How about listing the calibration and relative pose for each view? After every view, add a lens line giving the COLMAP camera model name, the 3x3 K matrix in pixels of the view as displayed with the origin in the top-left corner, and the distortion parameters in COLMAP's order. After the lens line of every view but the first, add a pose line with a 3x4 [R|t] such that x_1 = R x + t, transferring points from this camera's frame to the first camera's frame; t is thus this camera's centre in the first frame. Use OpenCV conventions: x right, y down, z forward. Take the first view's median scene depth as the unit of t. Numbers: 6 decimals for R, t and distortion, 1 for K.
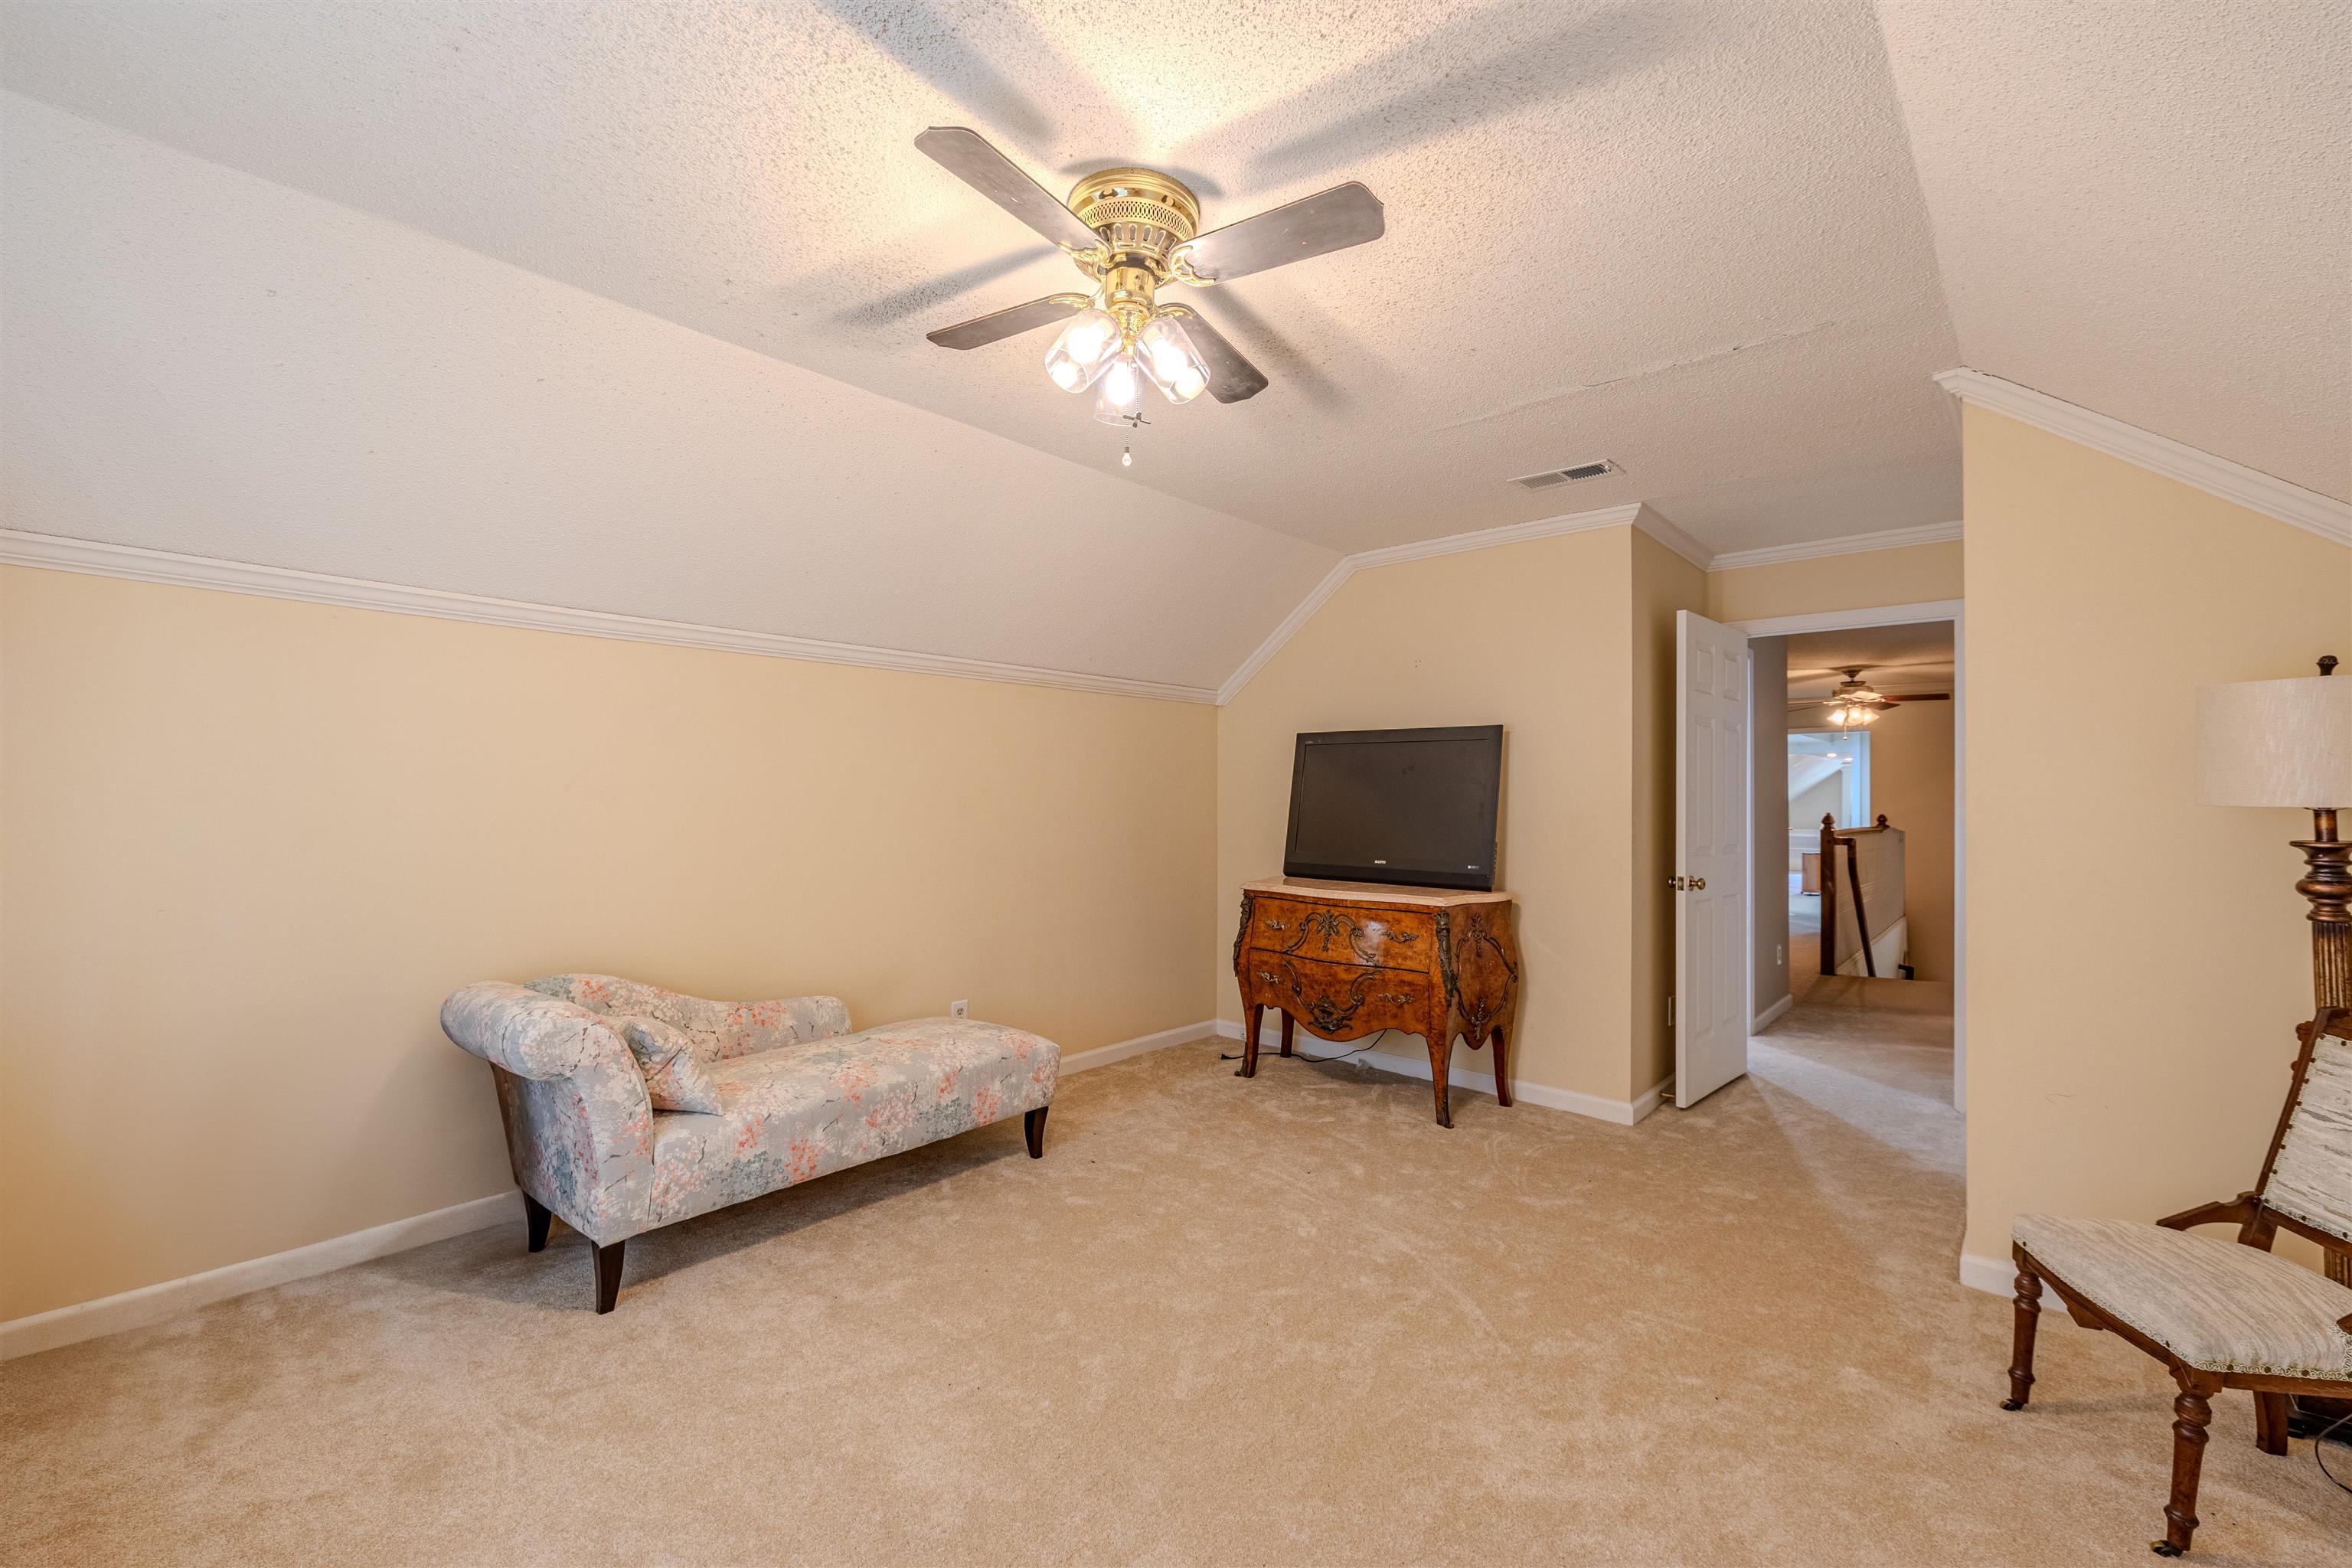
lens RADIAL K [[996.1, 0, 1173.3], [0, 996.1, 788.0], [0, 0, 1]] dist [0.004442, -0.000079]
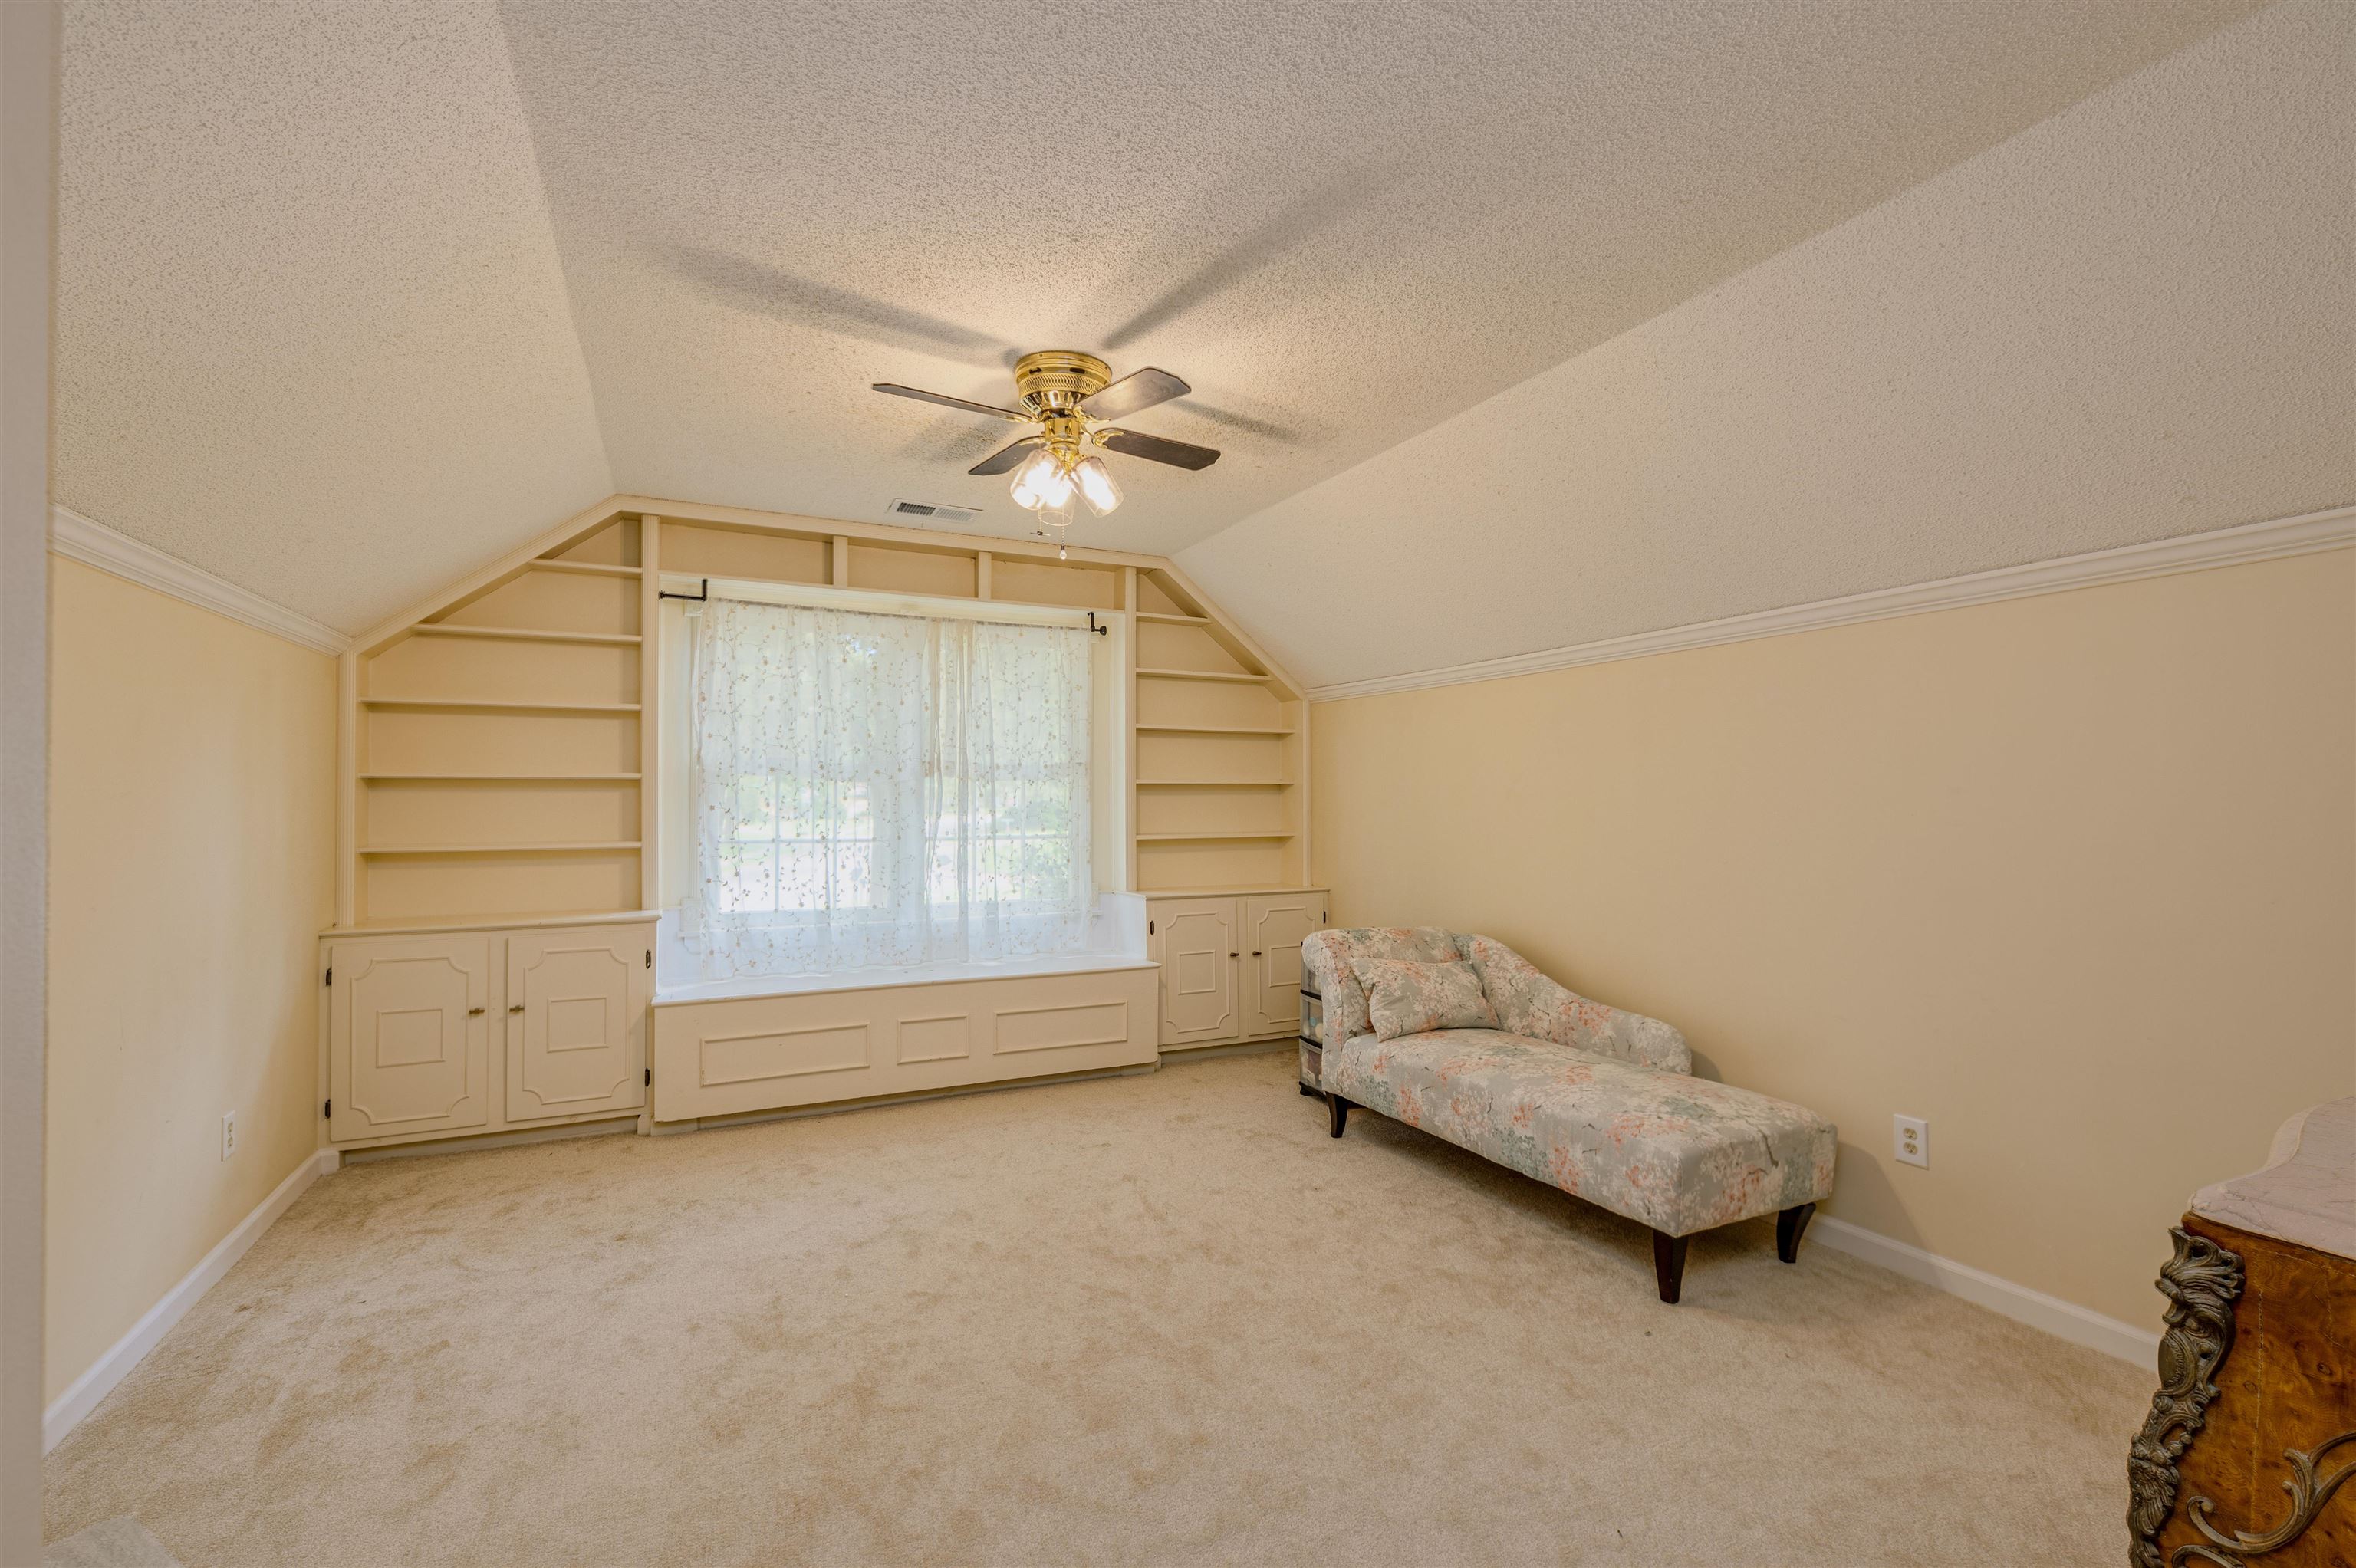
lens RADIAL K [[997.6, 0, 1174.4], [0, 997.6, 793.8], [0, 0, 1]] dist [0.004442, -0.000079]
pose [[-0.367988, -0.019258, -0.929631, 0.782786], [0.000617, 0.999780, -0.020955, 0.024123], [0.929830, -0.008285, -0.367895, 1.098193]]
